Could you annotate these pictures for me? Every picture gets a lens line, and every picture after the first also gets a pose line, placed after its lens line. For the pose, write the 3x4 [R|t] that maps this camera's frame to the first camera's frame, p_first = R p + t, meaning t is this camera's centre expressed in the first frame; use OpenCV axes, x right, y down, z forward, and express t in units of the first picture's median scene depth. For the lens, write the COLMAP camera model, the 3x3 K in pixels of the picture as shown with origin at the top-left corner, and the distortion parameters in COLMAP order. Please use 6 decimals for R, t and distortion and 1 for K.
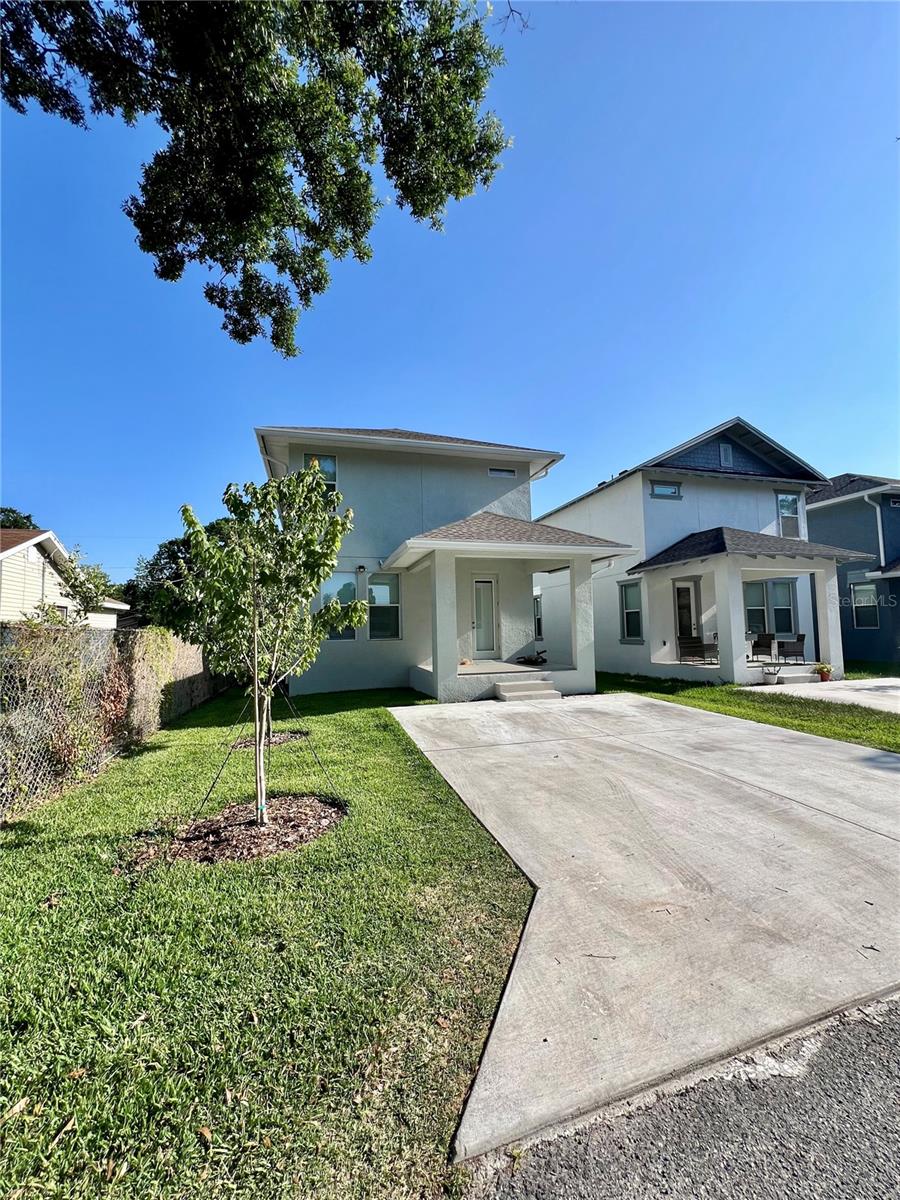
lens RADIAL K [[481.4, 0, 452.1], [0, 481.4, 599.8], [0, 0, 1]] dist [-0.002029, 0.000006]
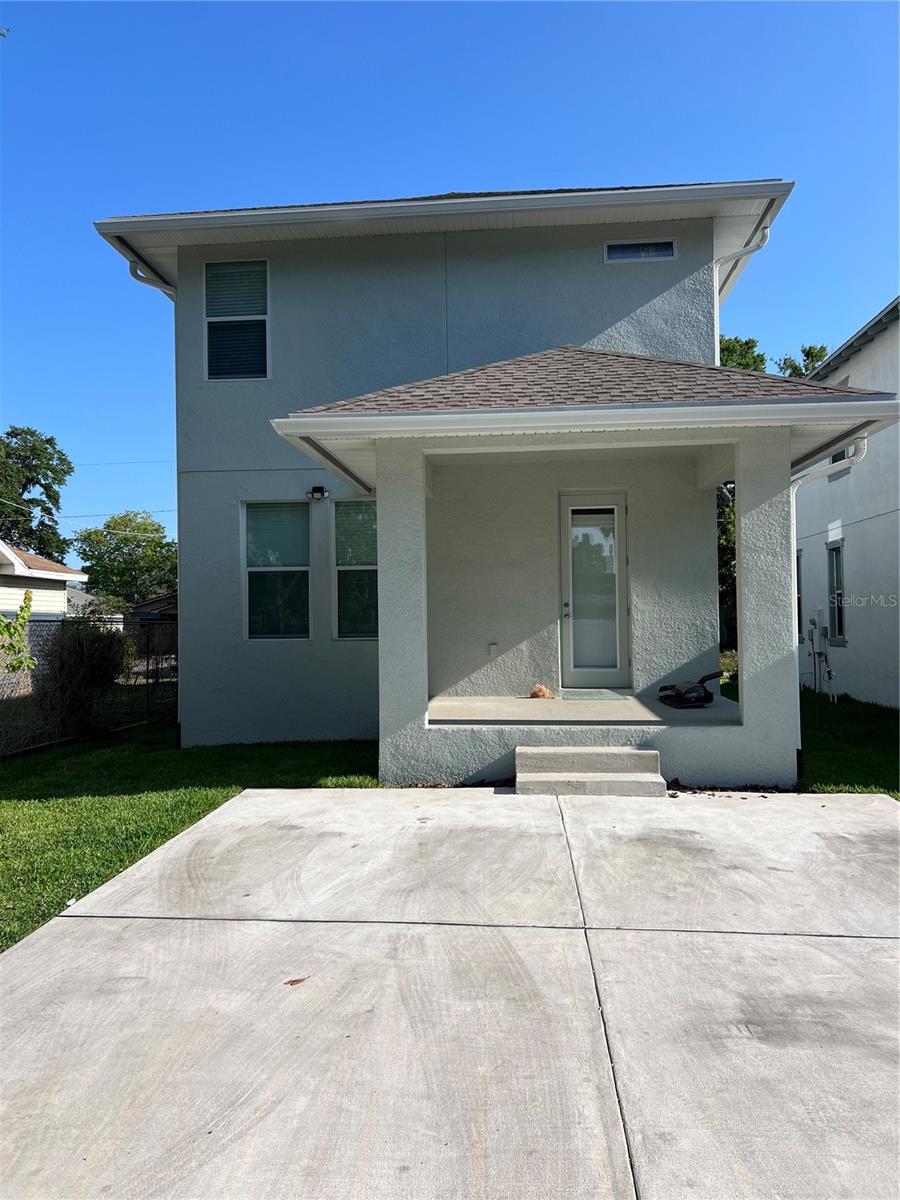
lens RADIAL K [[903.2, 0, 449.0], [0, 903.2, 599.6], [0, 0, 1]] dist [0.035019, -0.011187]
pose [[0.932287, 0.000079, -0.361719, 0.320520], [0.015088, 0.999121, 0.039105, 0.011423], [0.361404, -0.041914, 0.931467, 0.242388]]
